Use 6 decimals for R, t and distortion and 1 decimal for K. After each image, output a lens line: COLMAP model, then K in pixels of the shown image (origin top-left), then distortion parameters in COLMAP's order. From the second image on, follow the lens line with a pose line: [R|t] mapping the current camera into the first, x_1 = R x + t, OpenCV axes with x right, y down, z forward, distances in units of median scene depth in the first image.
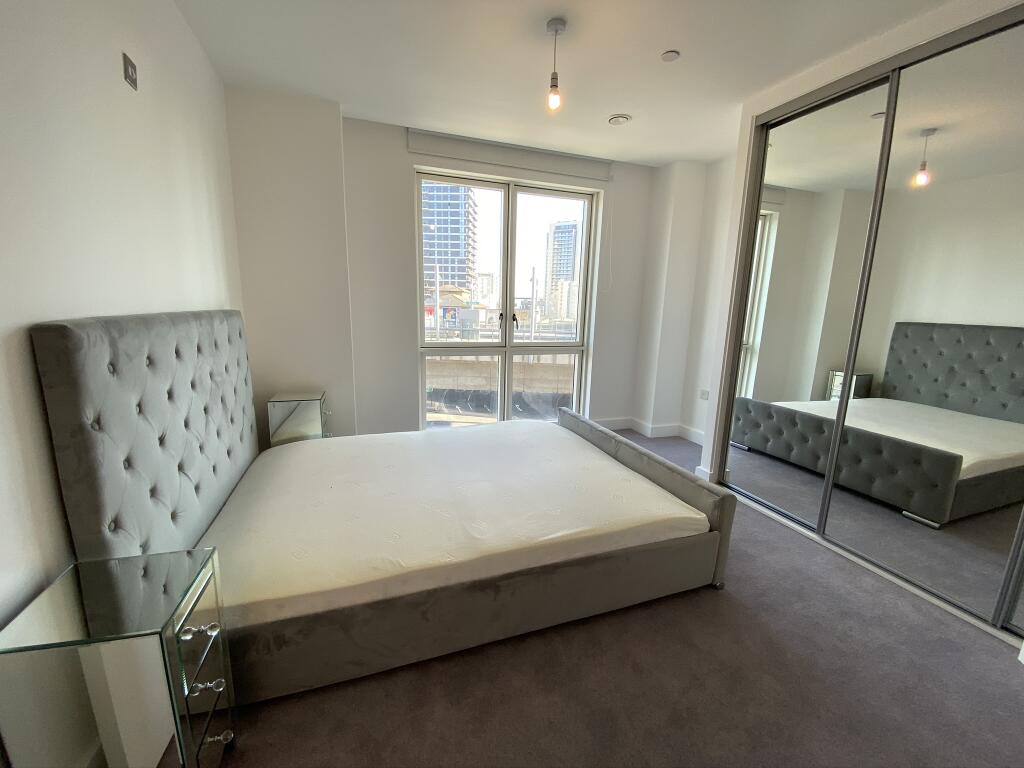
lens RADIAL K [[415.1, 0, 512.0], [0, 415.1, 384.0], [0, 0, 1]] dist [0.025922, -0.022184]
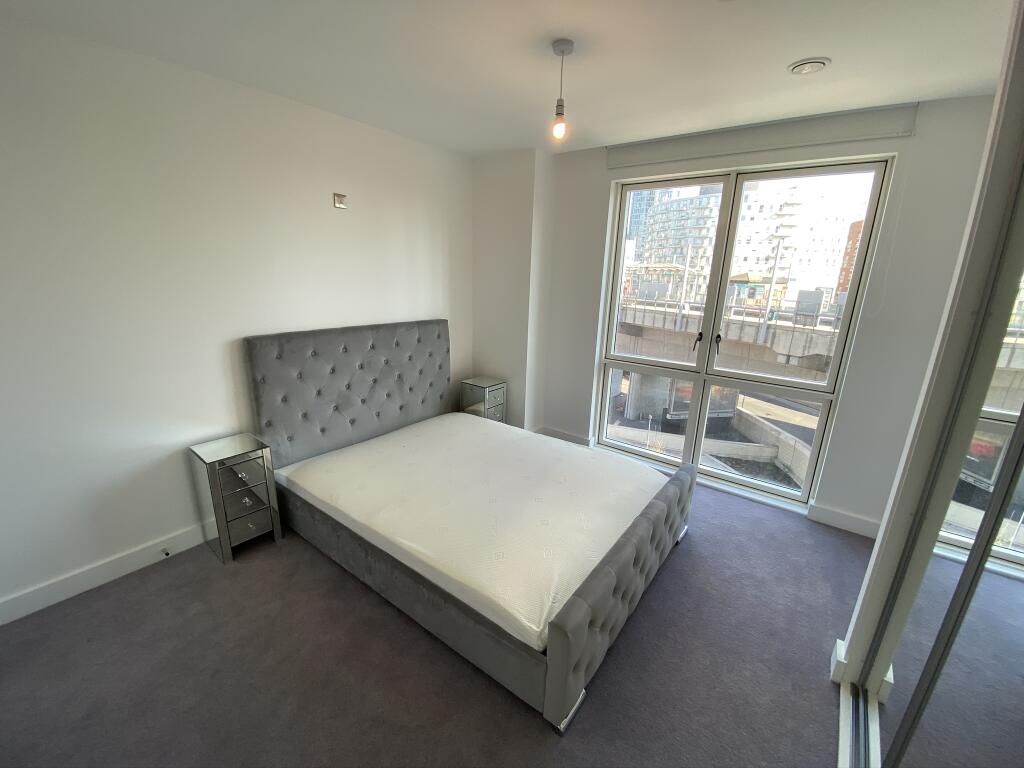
lens RADIAL K [[415.1, 0, 512.0], [0, 415.1, 384.0], [0, 0, 1]] dist [0.025922, -0.022184]
pose [[0.558431, 0.213846, -0.801514, 0.512868], [-0.171404, 0.975097, 0.140737, -0.137668], [0.811650, 0.058791, 0.581178, 0.233078]]
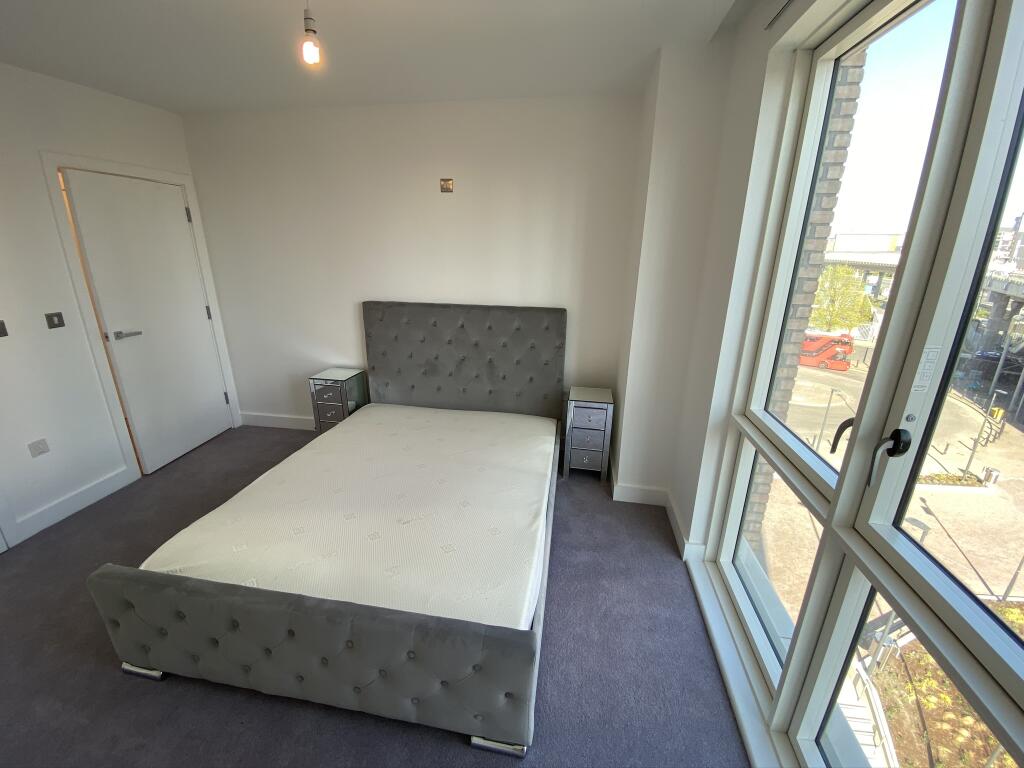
lens RADIAL K [[415.1, 0, 512.0], [0, 415.1, 384.0], [0, 0, 1]] dist [0.025922, -0.022184]
pose [[-0.482722, 0.238430, -0.842693, 0.382794], [-0.186360, 0.912223, 0.364856, -0.278465], [0.855716, 0.333168, -0.395916, 0.996236]]
